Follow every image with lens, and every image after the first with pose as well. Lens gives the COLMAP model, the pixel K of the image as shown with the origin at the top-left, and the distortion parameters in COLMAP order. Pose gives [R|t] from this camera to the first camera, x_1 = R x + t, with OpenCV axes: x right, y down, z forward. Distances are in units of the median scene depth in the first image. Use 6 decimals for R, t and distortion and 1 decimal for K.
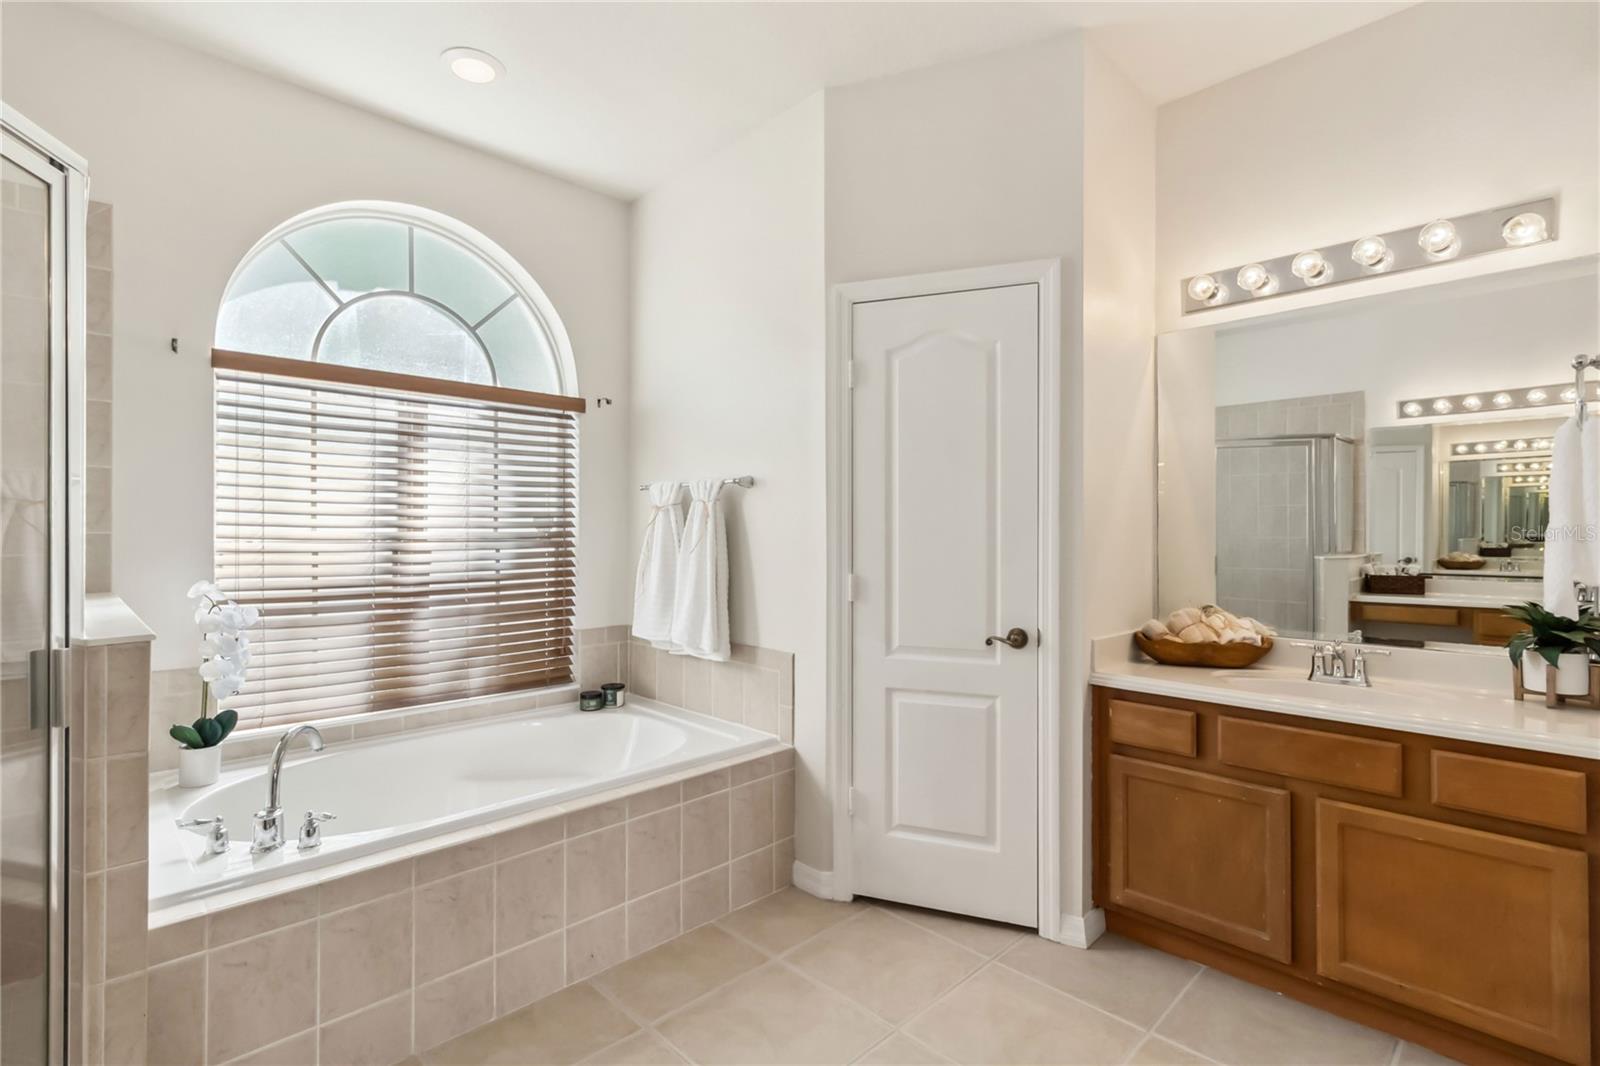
lens RADIAL K [[747.5, 0, 799.9], [0, 747.5, 535.7], [0, 0, 1]] dist [0.001321, 0.000103]
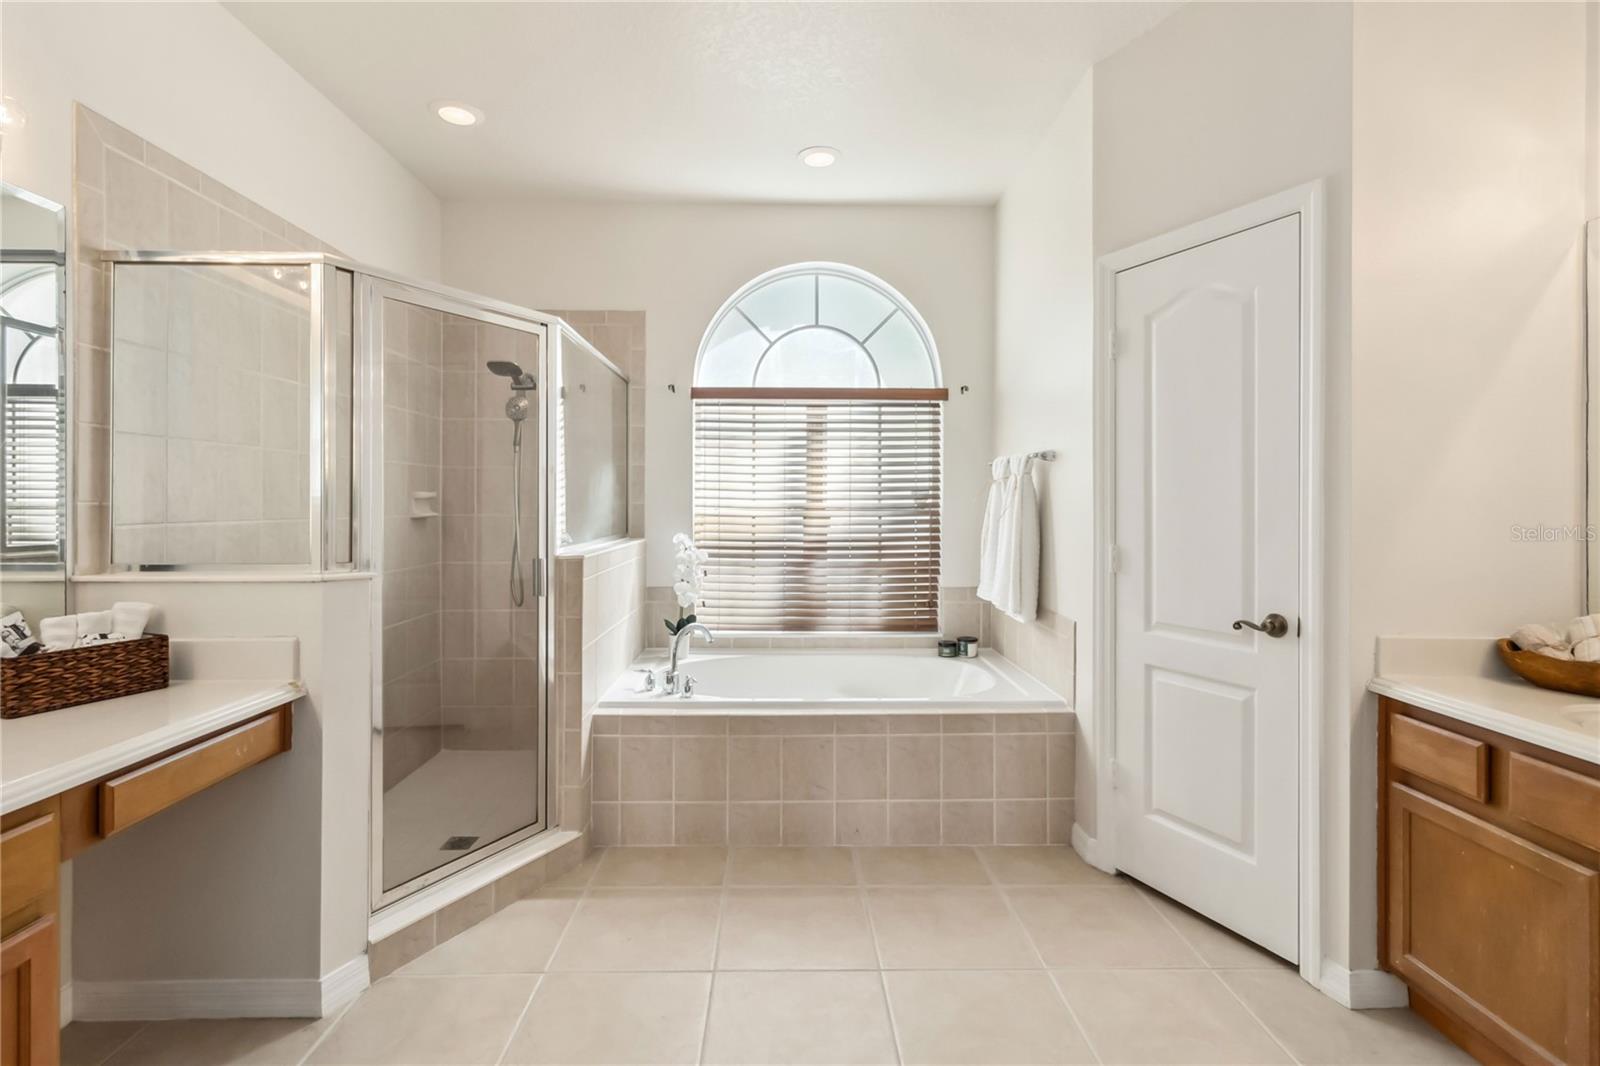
lens RADIAL K [[753.4, 0, 798.4], [0, 753.4, 511.4], [0, 0, 1]] dist [0.001797, -0.000071]
pose [[0.733803, 0.008674, -0.679307, 0.439075], [-0.005794, 0.999962, 0.006510, 0.001970], [0.679338, -0.000841, 0.733825, -0.020376]]
